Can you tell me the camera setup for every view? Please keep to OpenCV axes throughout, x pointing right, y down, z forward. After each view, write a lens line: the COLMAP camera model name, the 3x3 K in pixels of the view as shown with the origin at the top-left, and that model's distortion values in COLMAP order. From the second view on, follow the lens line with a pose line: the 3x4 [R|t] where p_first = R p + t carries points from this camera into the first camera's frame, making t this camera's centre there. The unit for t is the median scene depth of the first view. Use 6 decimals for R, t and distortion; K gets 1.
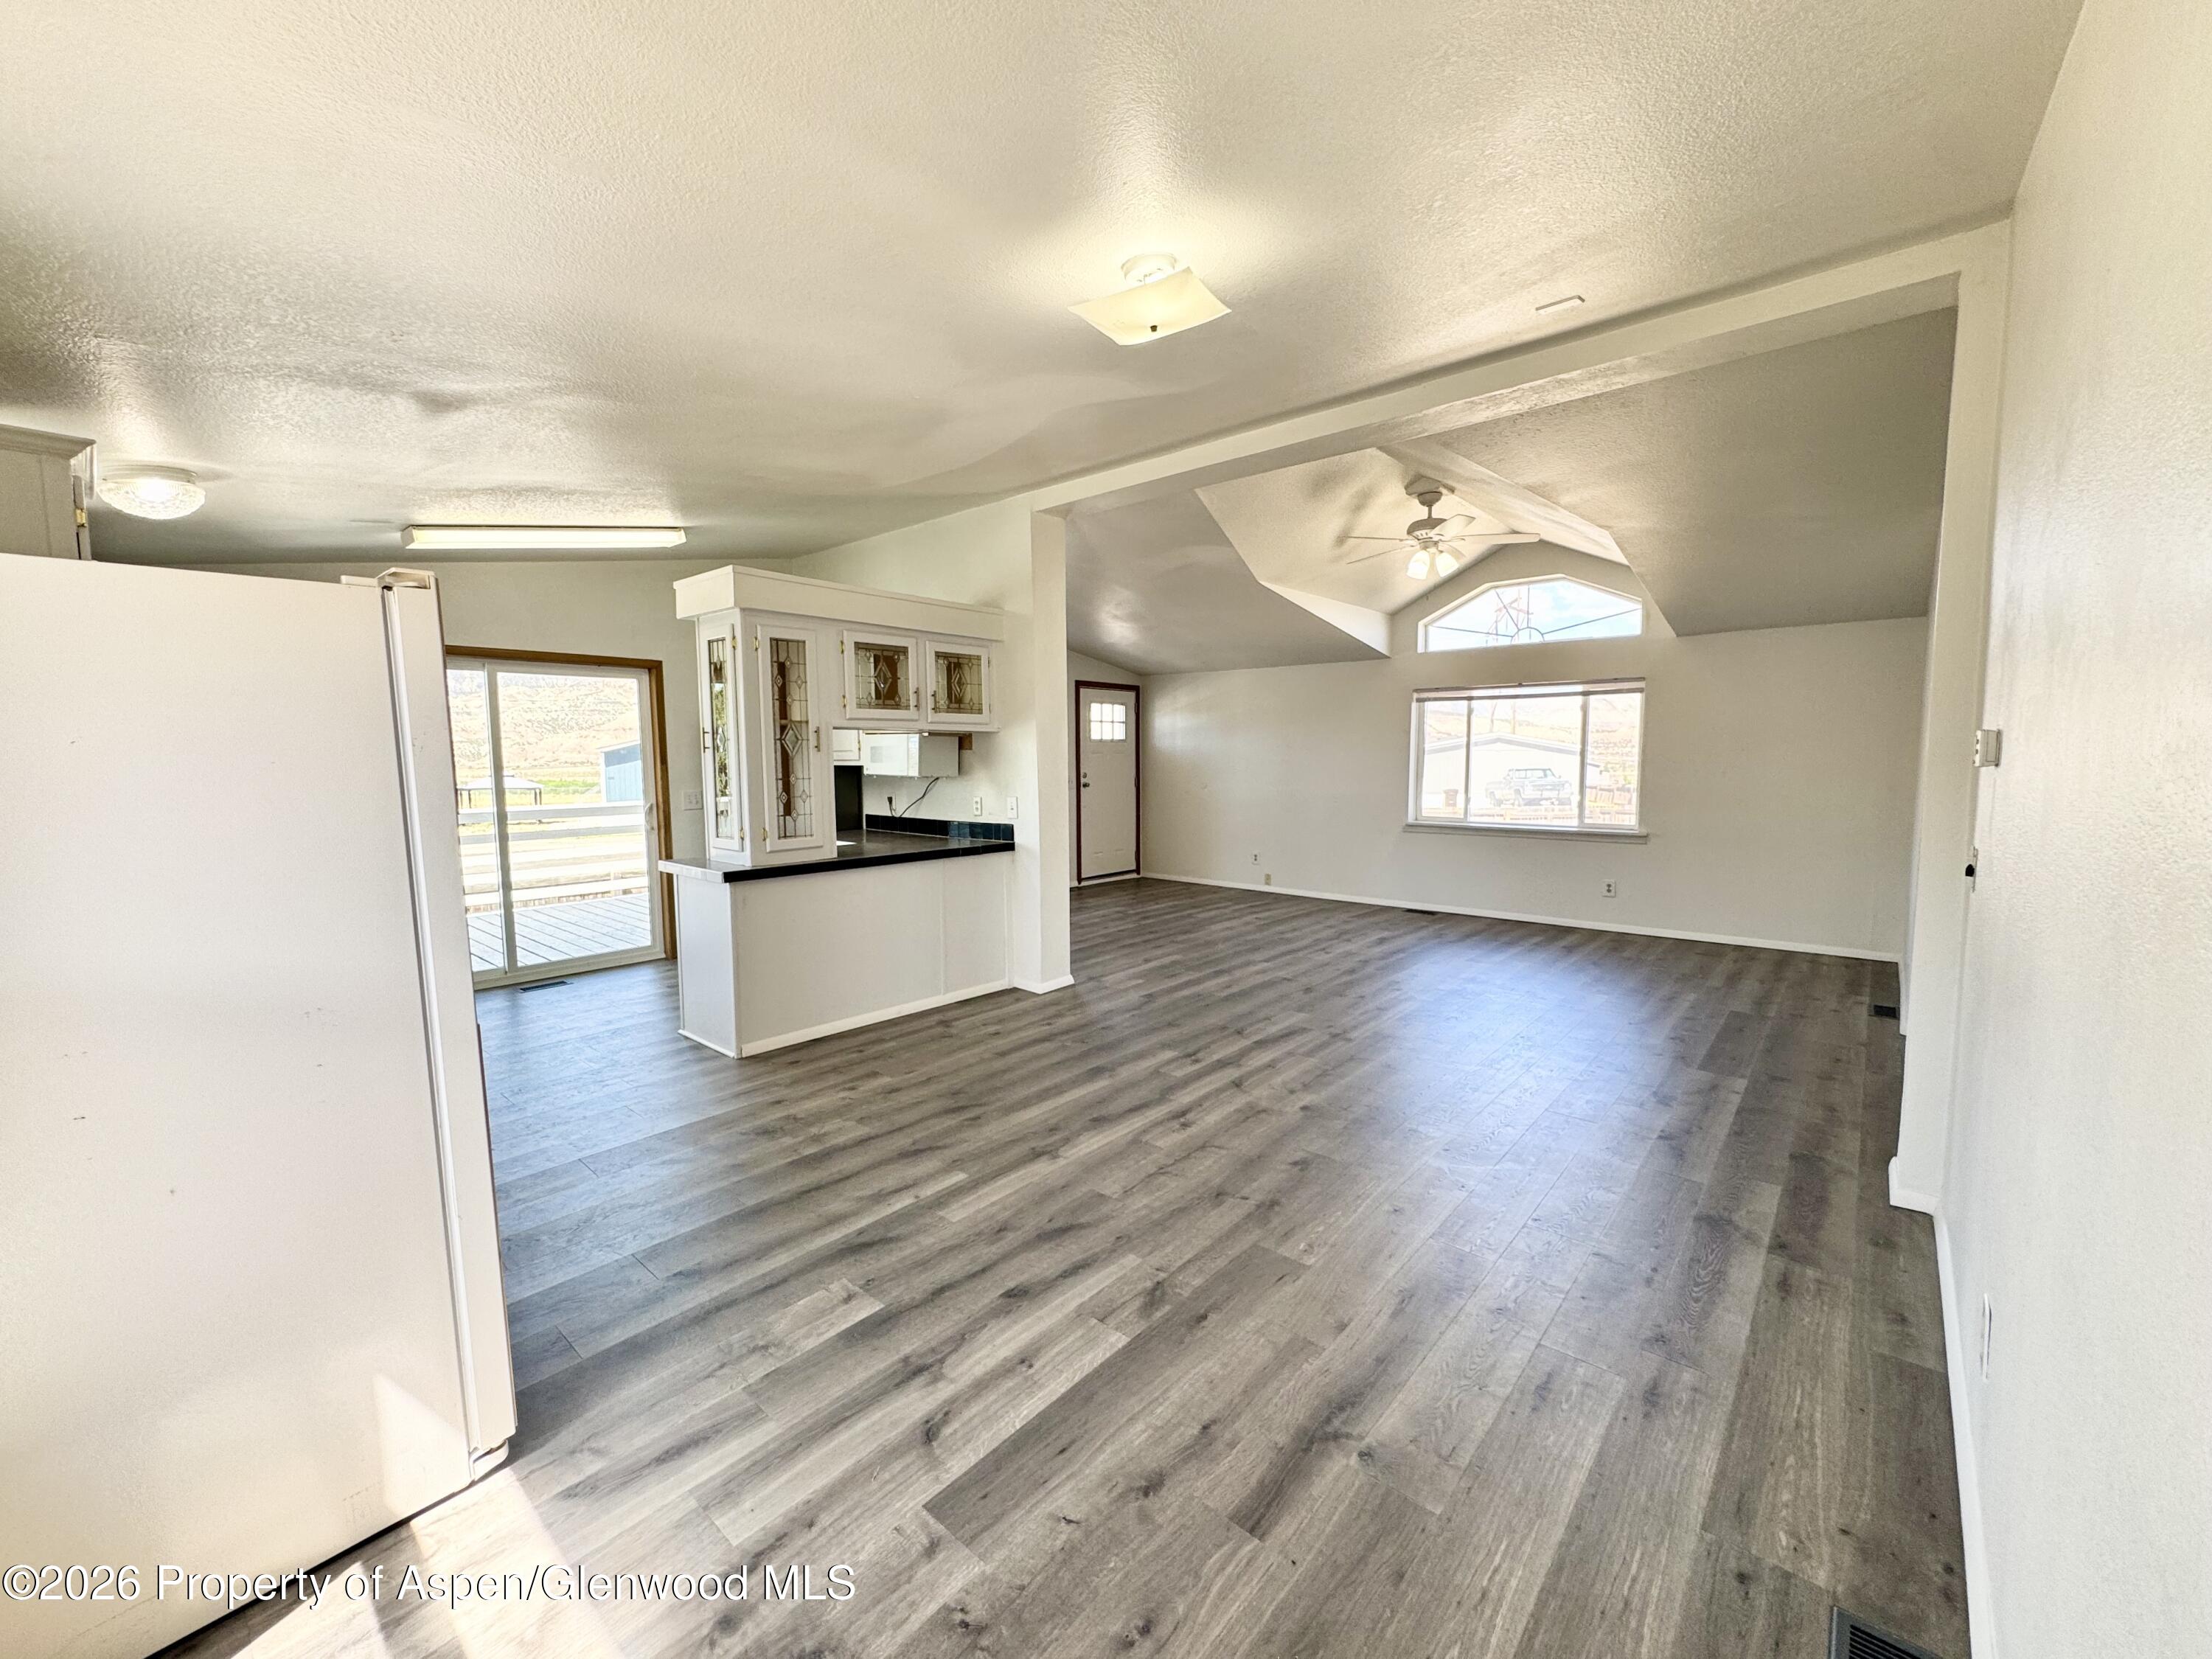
lens RADIAL K [[886.1, 0, 1106.0], [0, 886.1, 829.5], [0, 0, 1]] dist [-0.000771, -0.000051]
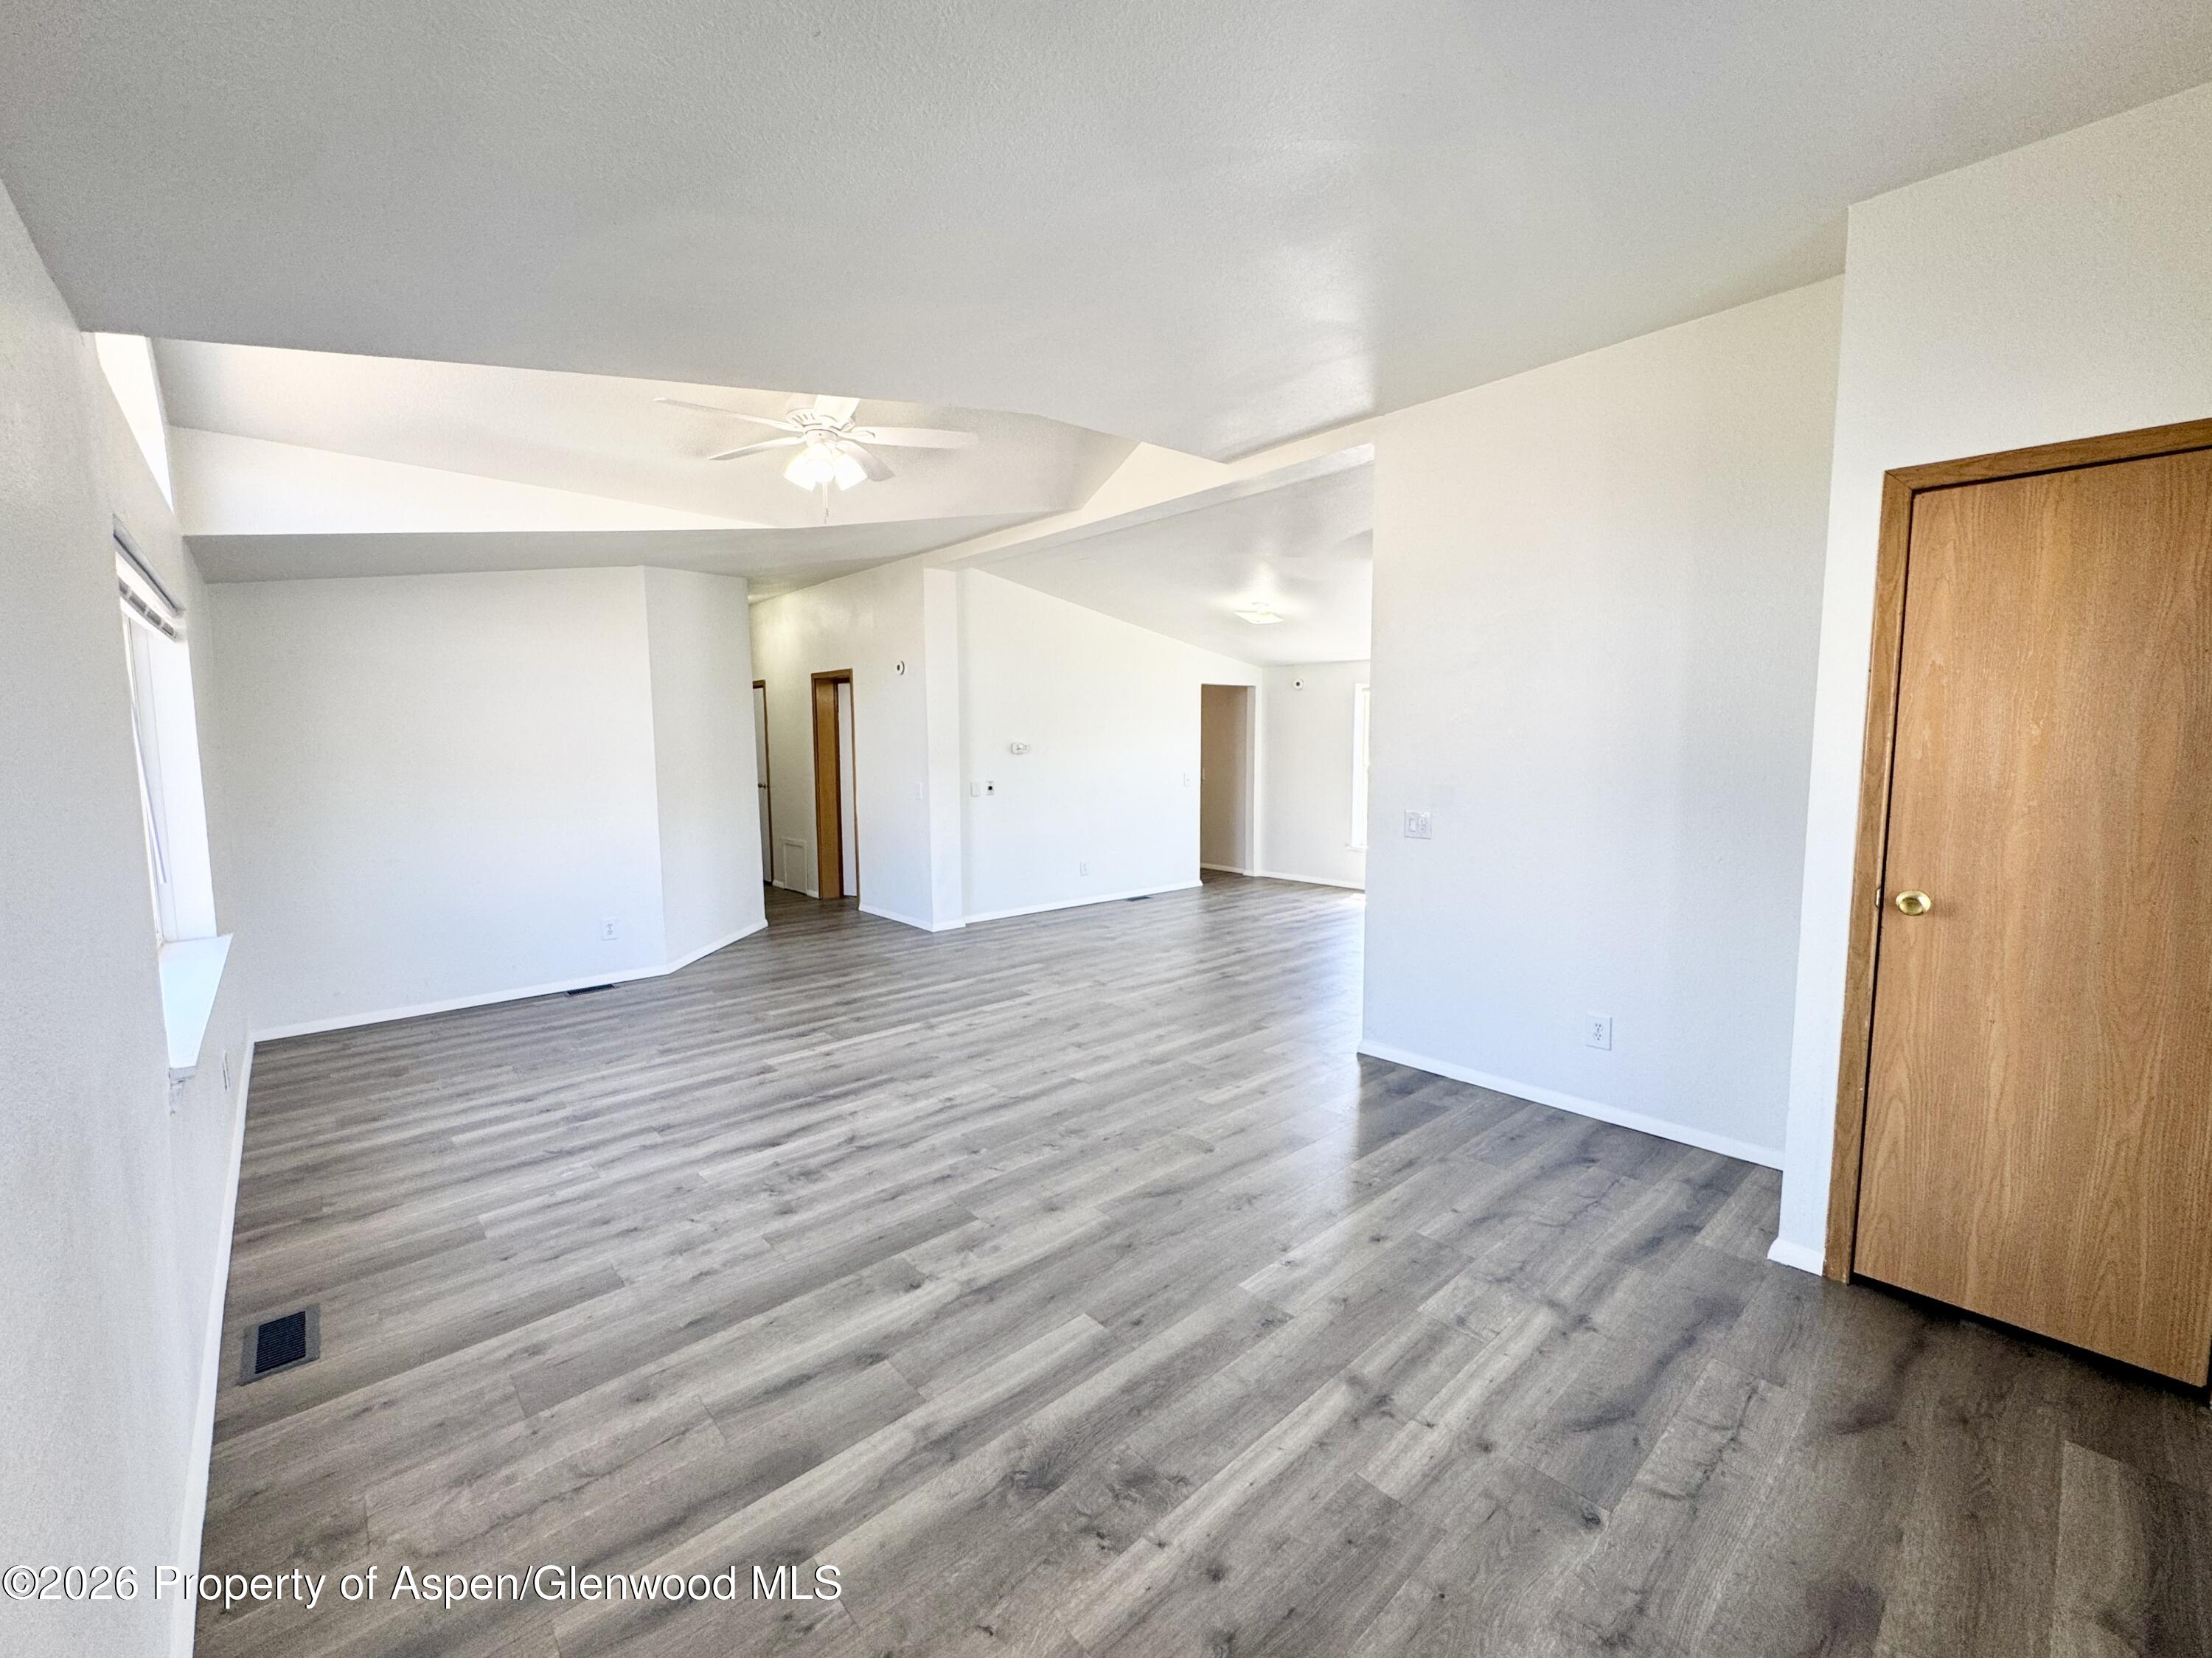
lens RADIAL K [[906.4, 0, 1106.0], [0, 906.4, 829.0], [0, 0, 1]] dist [-0.000826, -0.000365]
pose [[-0.992771, 0.003620, 0.119969, 0.131763], [0.025492, 0.983101, 0.181282, -0.255412], [-0.117285, 0.183030, -0.976086, 2.745231]]
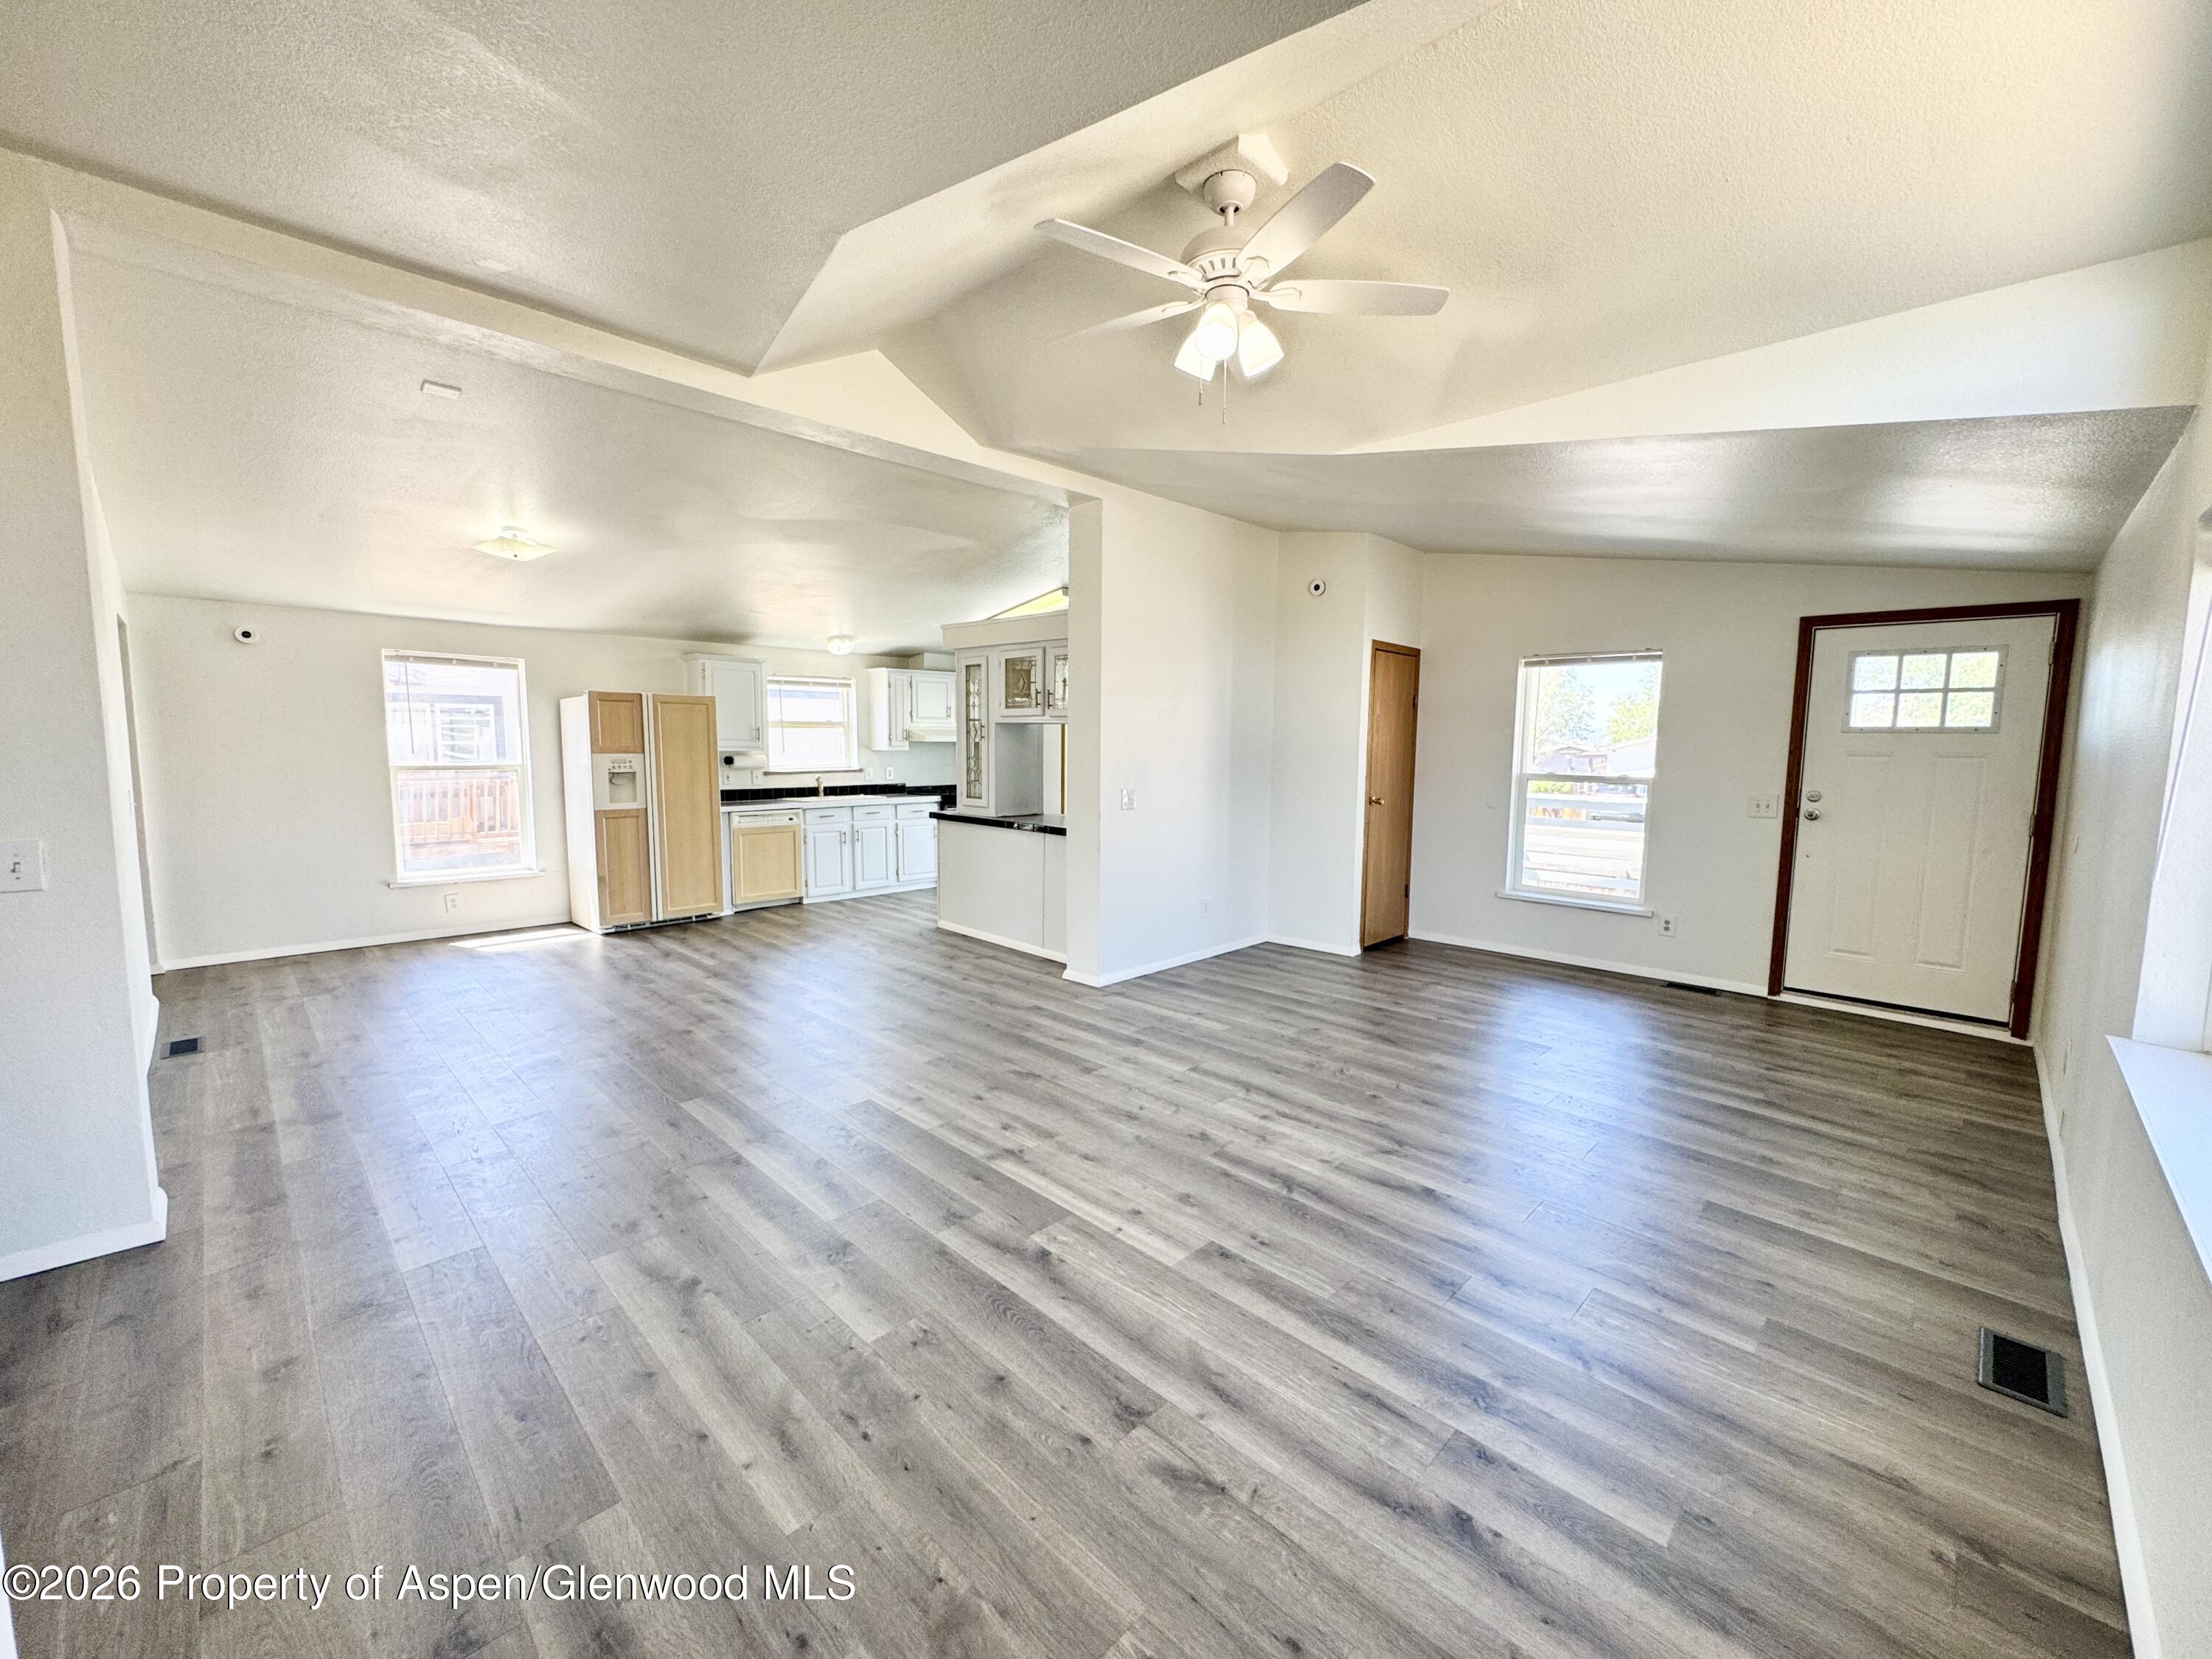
lens RADIAL K [[886.1, 0, 1106.0], [0, 886.1, 829.5], [0, 0, 1]] dist [-0.000771, -0.000051]
pose [[-0.062045, 0.107784, -0.992236, 1.393117], [-0.097011, 0.988793, 0.113477, -0.161421], [0.993348, 0.103298, -0.050893, 1.624473]]
